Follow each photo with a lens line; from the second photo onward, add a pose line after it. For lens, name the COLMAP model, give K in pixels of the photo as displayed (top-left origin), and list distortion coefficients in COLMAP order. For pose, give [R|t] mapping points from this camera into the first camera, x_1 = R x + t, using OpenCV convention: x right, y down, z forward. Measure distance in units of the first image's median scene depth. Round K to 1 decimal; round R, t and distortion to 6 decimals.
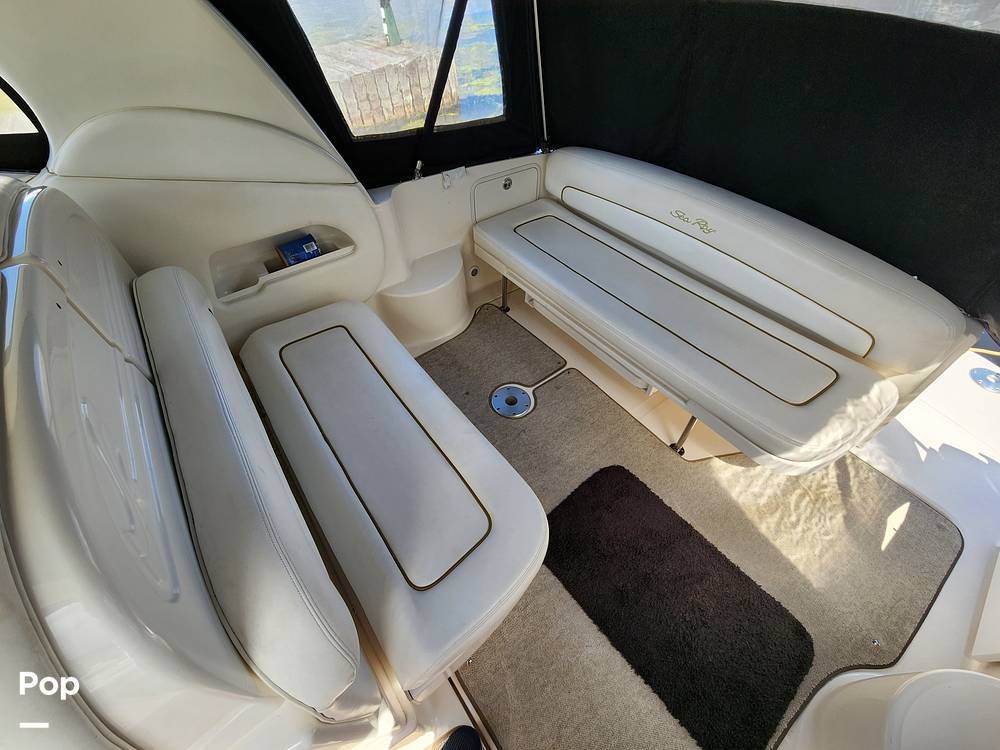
lens RADIAL K [[411.7, 0, 499.8], [0, 411.7, 377.4], [0, 0, 1]] dist [0.001870, -0.000611]
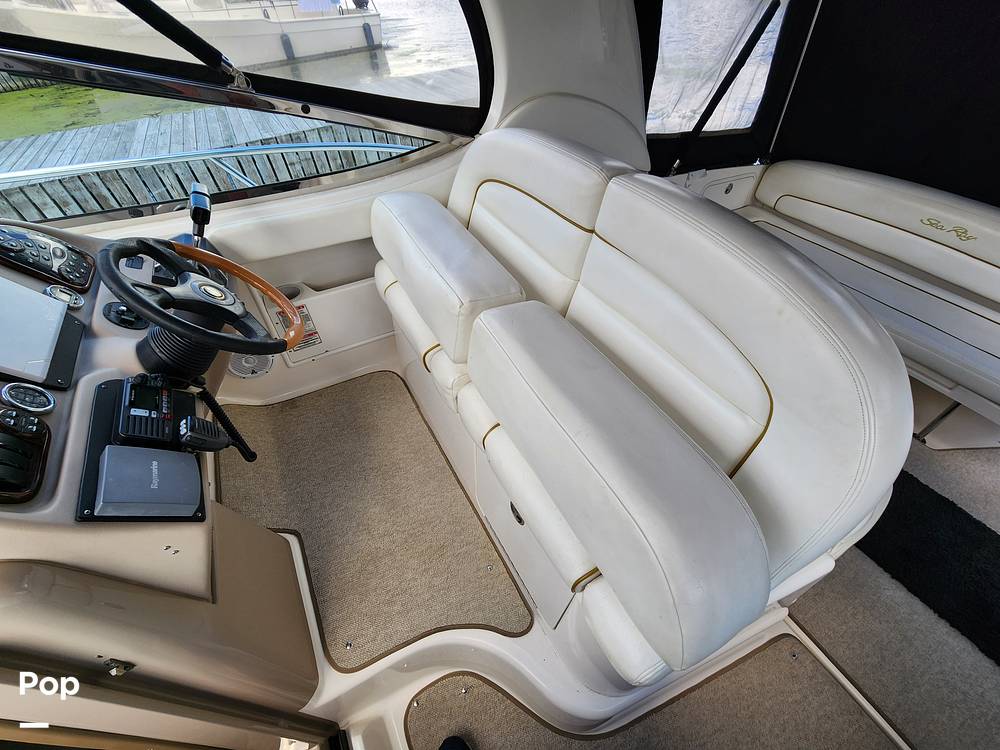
lens RADIAL K [[411.7, 0, 496.4], [0, 411.7, 379.4], [0, 0, 1]] dist [0.001870, -0.000611]
pose [[0.990133, 0.110046, -0.086758, -0.556667], [-0.113989, 0.992599, -0.041870, 0.188106], [0.081508, 0.051347, 0.995349, -0.146970]]
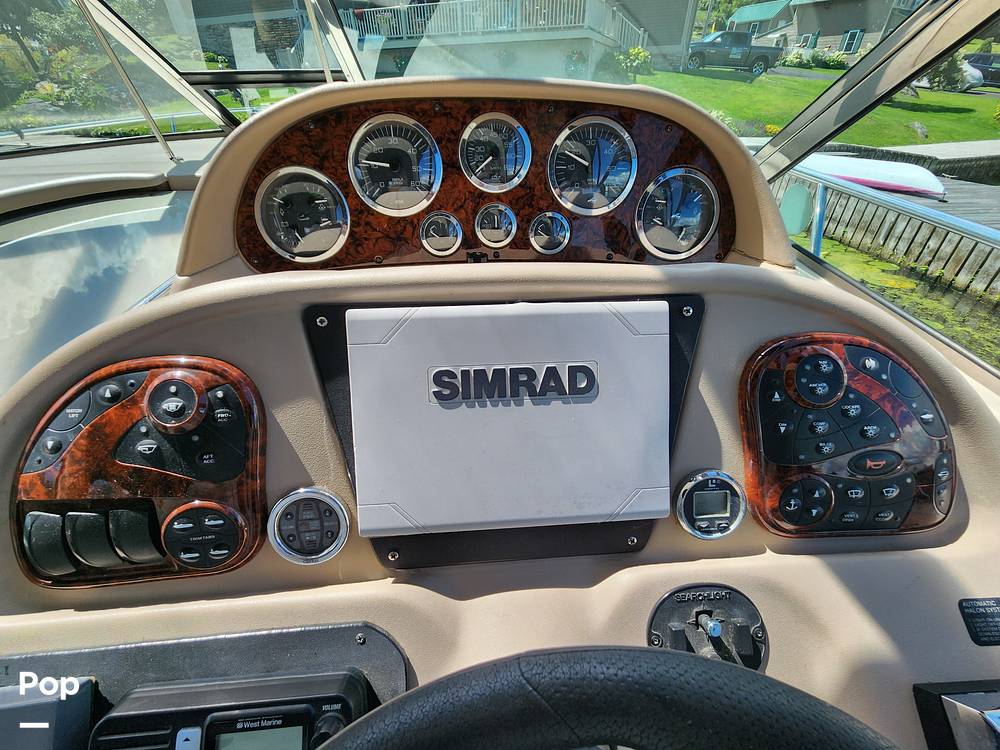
lens RADIAL K [[411.7, 0, 497.6], [0, 411.7, 376.1], [0, 0, 1]] dist [0.001870, -0.000611]
pose [[-0.561758, 0.533328, -0.632448, -0.981875], [-0.590086, 0.277509, 0.758147, 0.019559], [0.579851, 0.799093, 0.158816, 0.163866]]
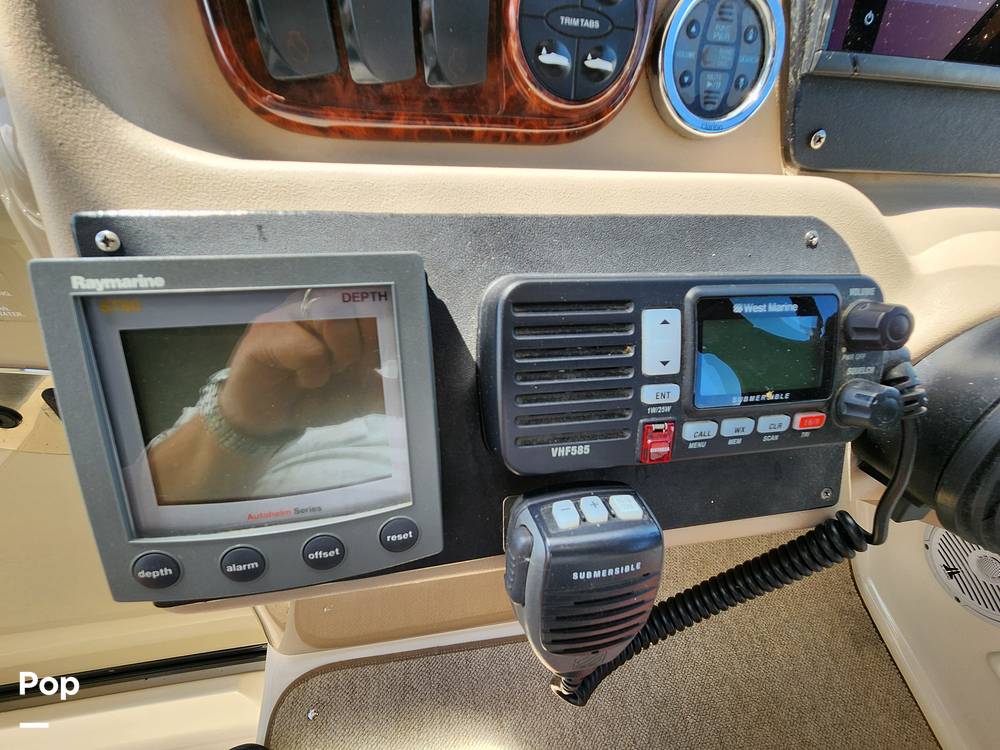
lens RADIAL K [[411.7, 0, 494.8], [0, 411.7, 375.5], [0, 0, 1]] dist [0.001870, -0.000611]
pose [[-0.514204, 0.696807, -0.500055, -0.872126], [-0.669467, 0.038352, 0.741851, 0.202702], [0.536105, 0.716233, 0.446768, 0.179783]]
